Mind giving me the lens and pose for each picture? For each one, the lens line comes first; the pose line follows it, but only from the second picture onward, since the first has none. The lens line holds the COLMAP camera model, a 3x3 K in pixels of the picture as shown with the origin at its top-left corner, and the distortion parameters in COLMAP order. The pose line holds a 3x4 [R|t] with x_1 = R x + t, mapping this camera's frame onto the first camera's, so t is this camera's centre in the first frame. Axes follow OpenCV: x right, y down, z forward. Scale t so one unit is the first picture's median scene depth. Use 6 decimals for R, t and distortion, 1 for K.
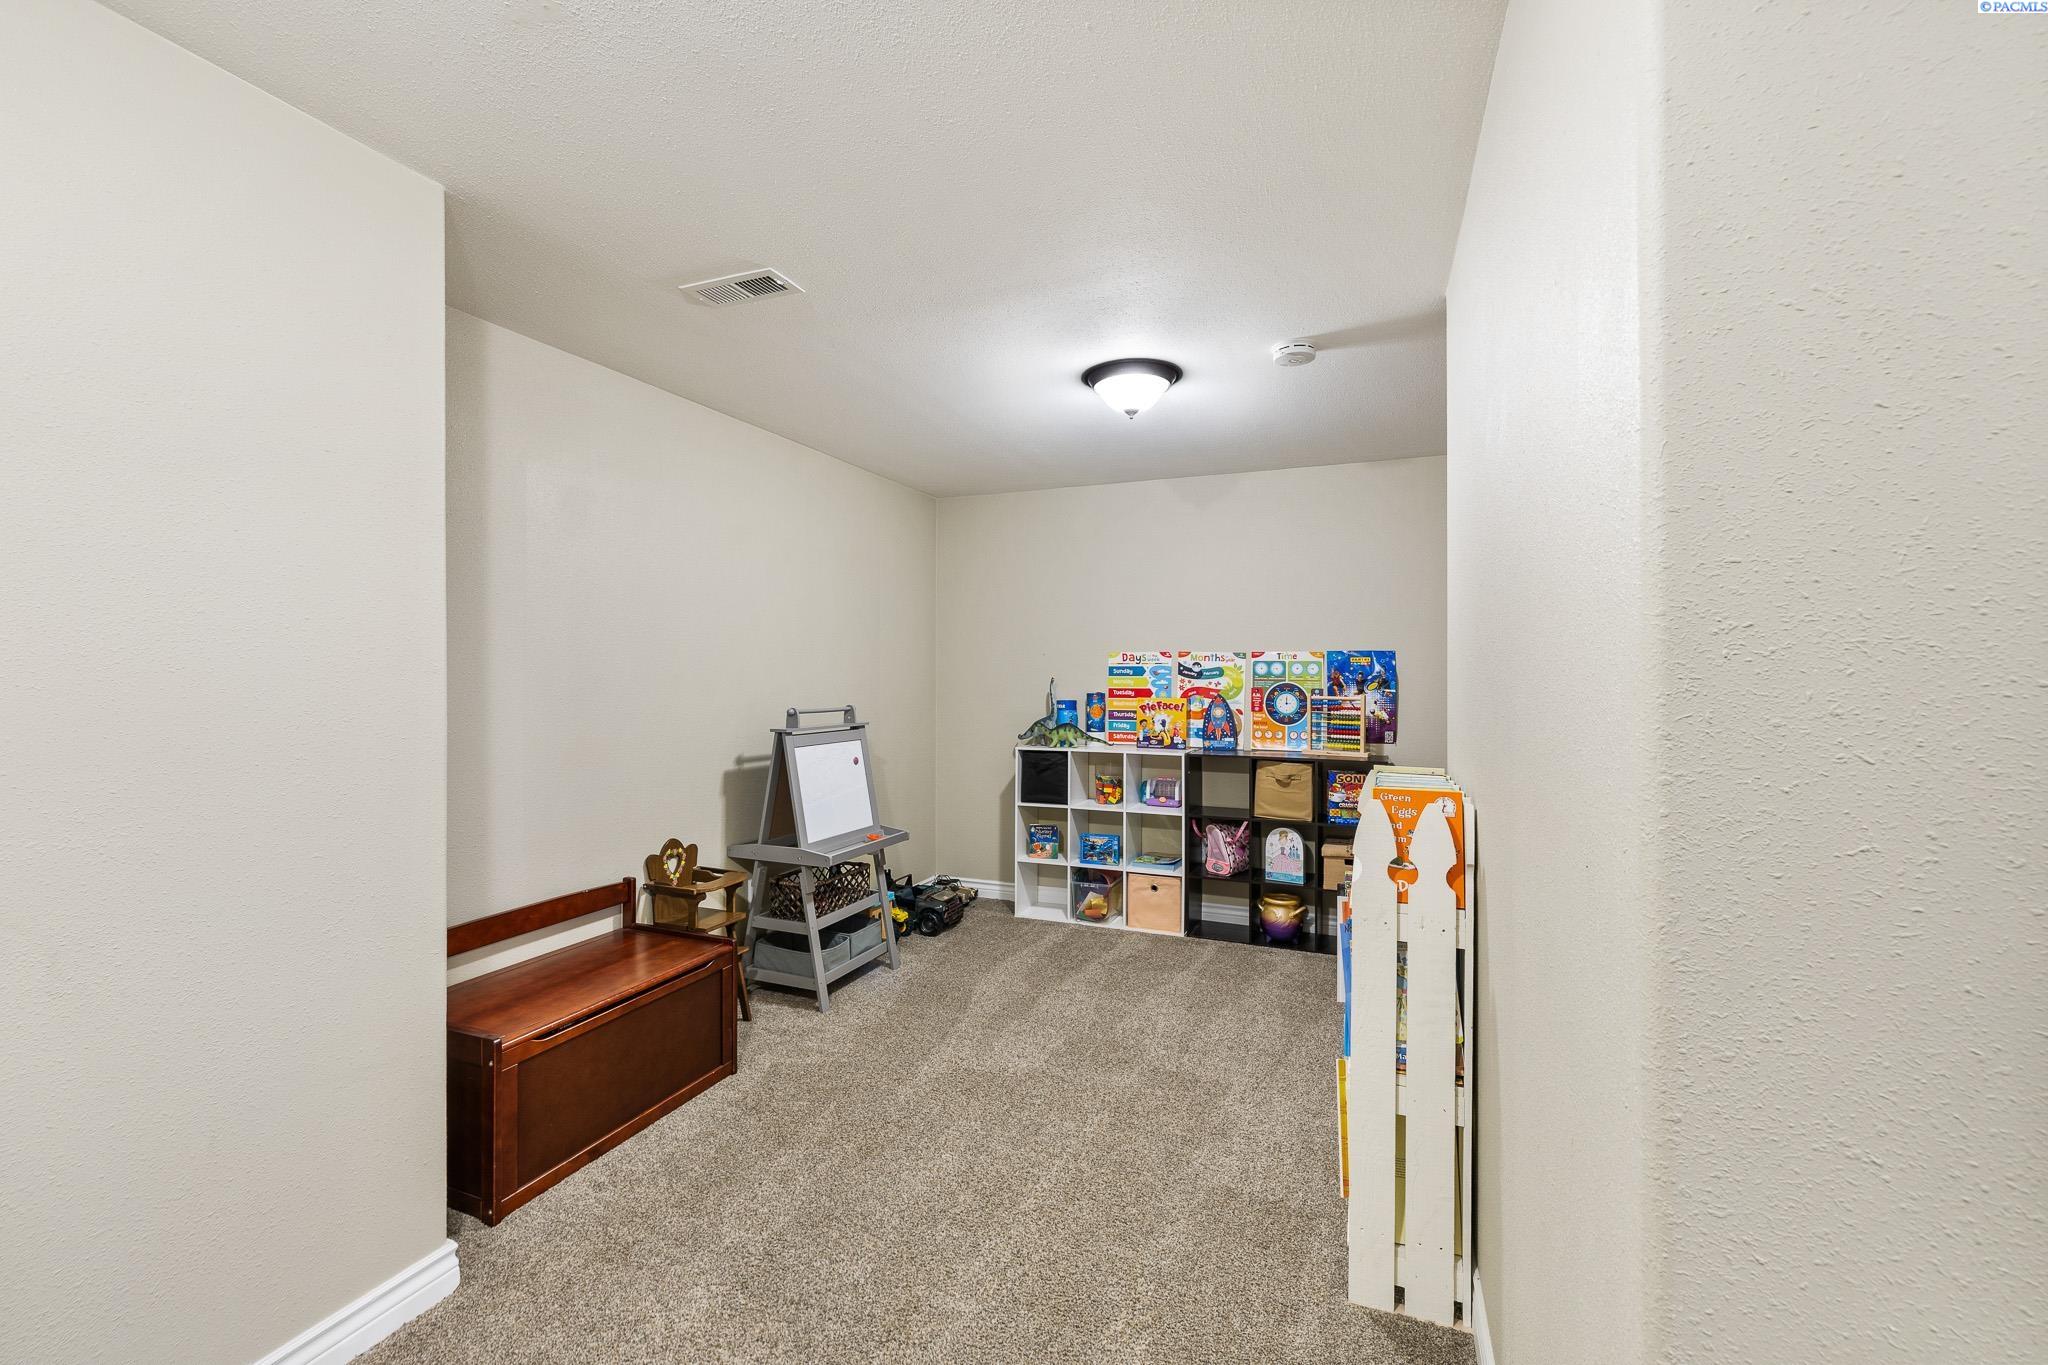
lens RADIAL K [[861.0, 0, 1008.7], [0, 861.0, 672.9], [0, 0, 1]] dist [-0.000914, 0.000305]
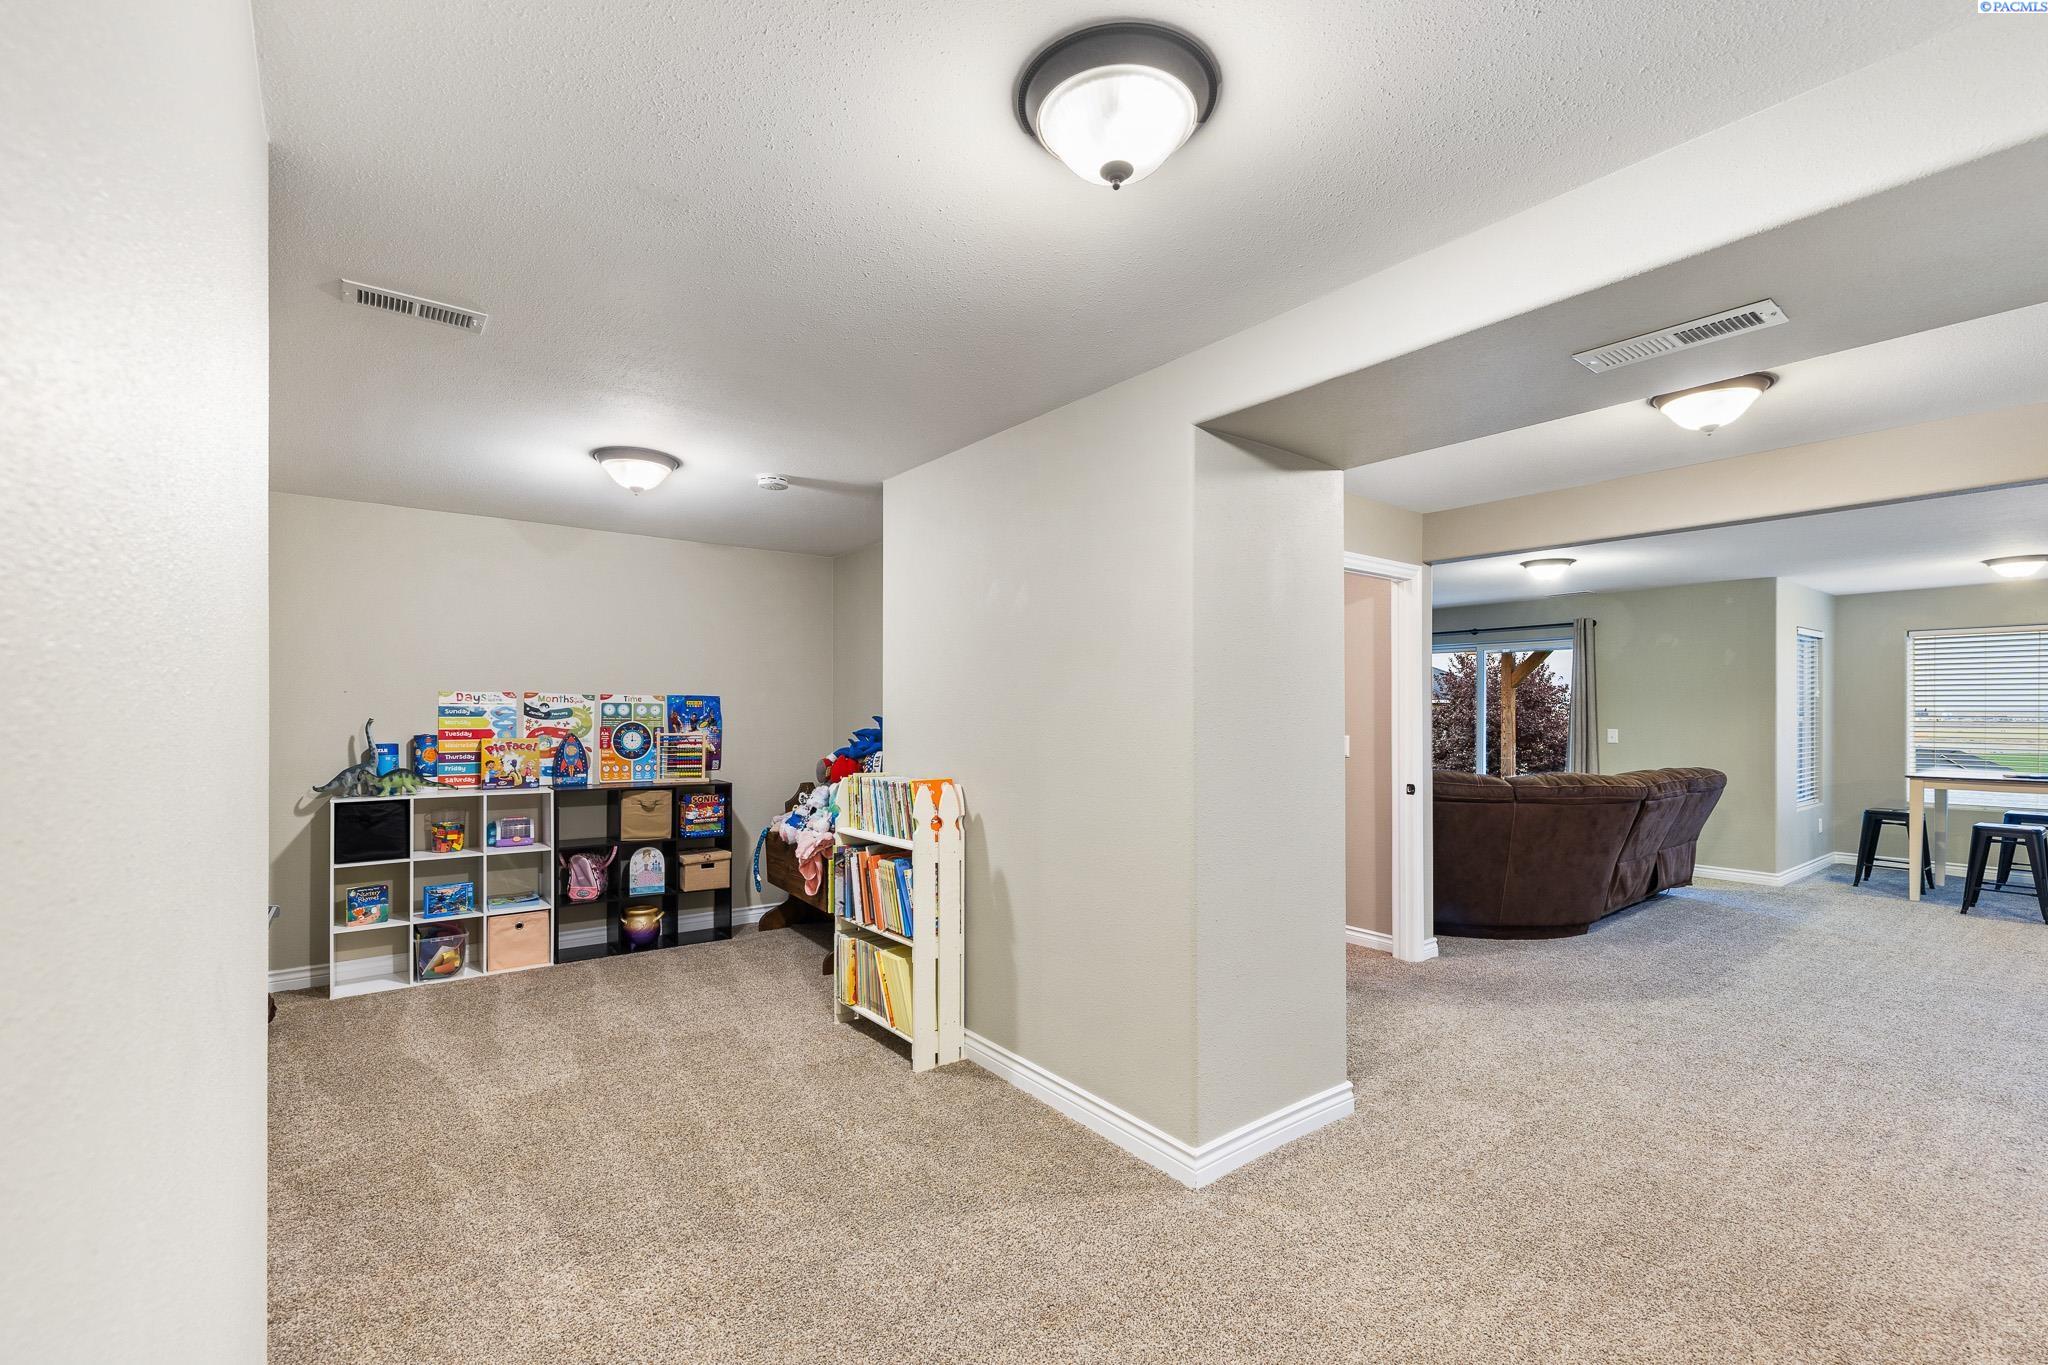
lens RADIAL K [[861.0, 0, 1040.8], [0, 861.0, 712.6], [0, 0, 1]] dist [-0.000914, 0.000305]
pose [[0.496806, 0.001544, 0.867860, -0.400410], [-0.000566, 0.999999, -0.001456, 0.000191], [-0.867861, 0.000232, 0.496806, -0.034816]]
